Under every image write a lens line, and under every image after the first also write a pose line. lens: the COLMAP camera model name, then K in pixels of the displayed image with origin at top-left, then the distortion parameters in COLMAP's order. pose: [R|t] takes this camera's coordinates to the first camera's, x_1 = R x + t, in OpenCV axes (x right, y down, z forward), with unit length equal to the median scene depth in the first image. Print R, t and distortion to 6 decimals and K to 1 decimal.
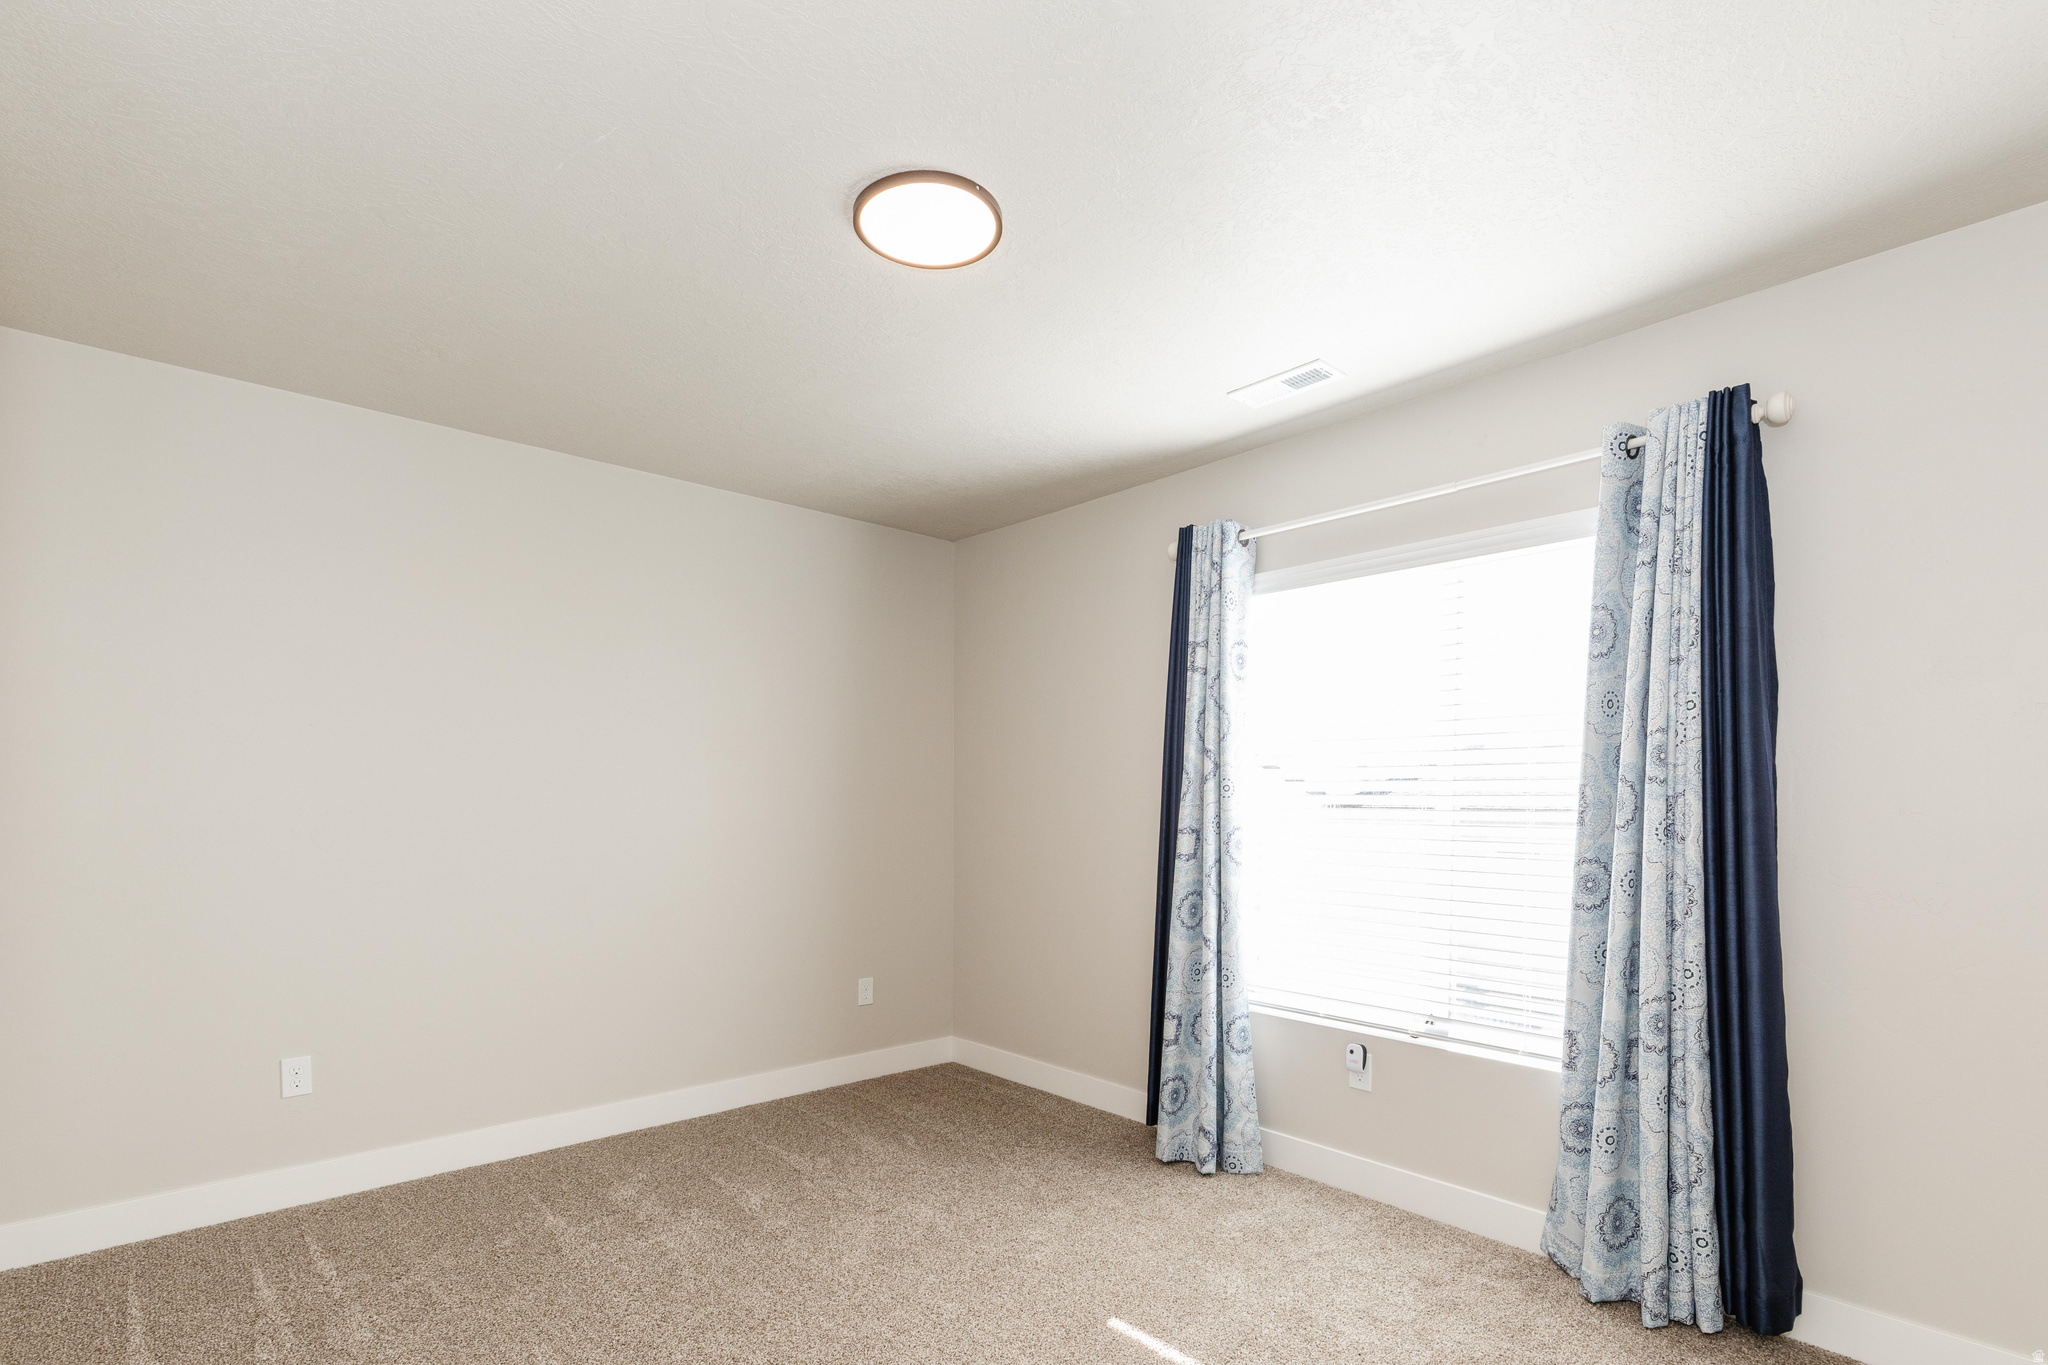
lens RADIAL K [[939.9, 0, 1006.9], [0, 939.9, 797.9], [0, 0, 1]] dist [0.010858, 0.000163]
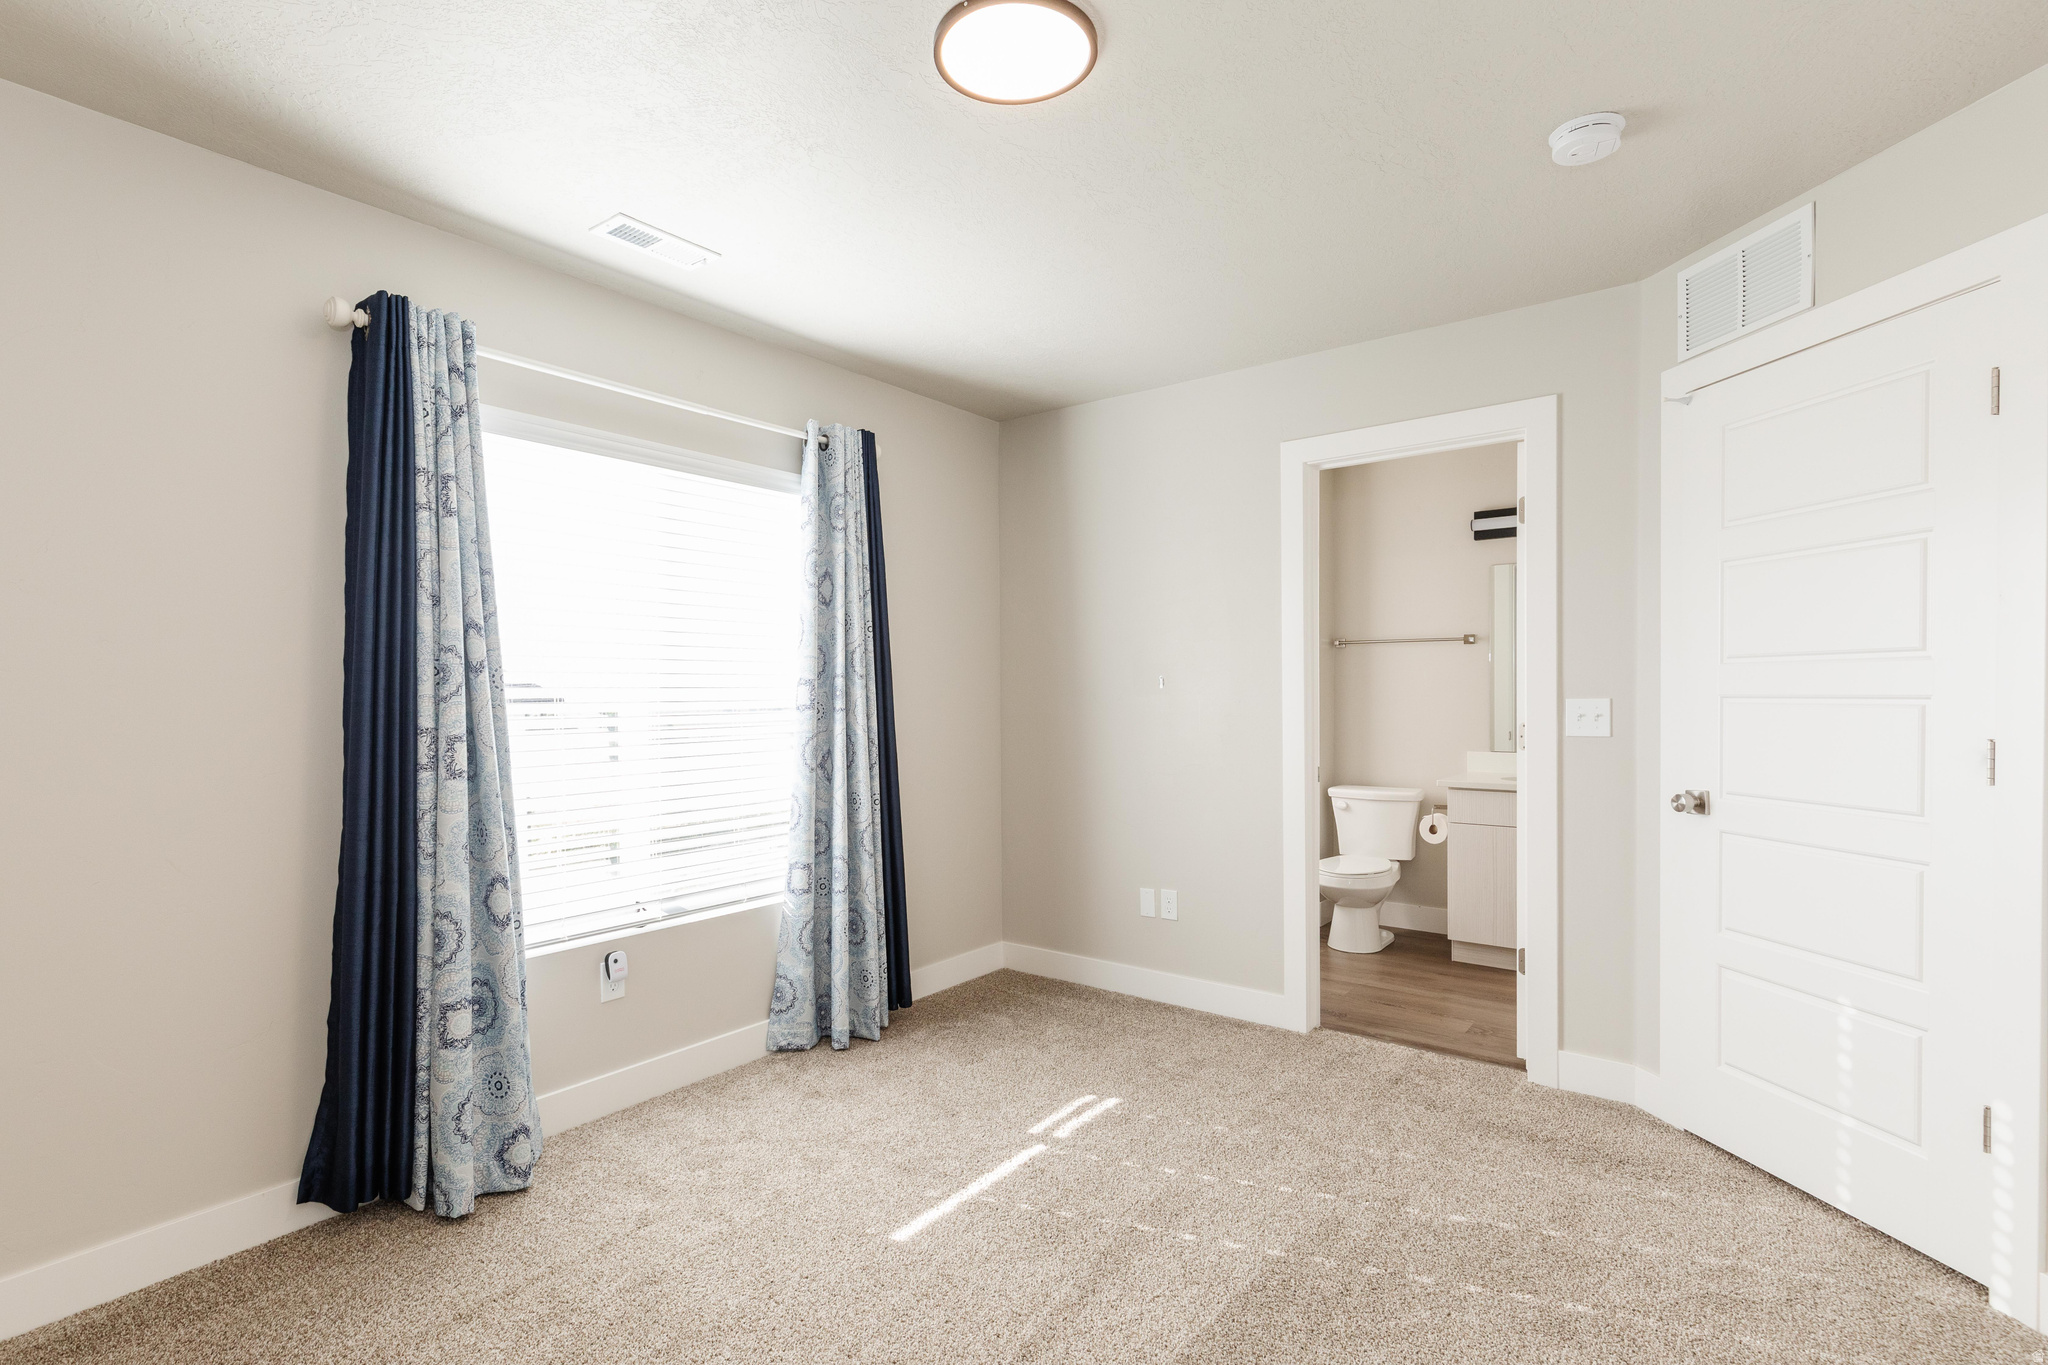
lens RADIAL K [[939.9, 0, 1021.4], [0, 939.9, 671.0], [0, 0, 1]] dist [0.010858, 0.000163]
pose [[-0.156665, 0.013648, 0.987558, -0.657427], [0.013821, 0.999837, -0.011625, -0.002197], [-0.987555, 0.011828, -0.156828, 0.784331]]
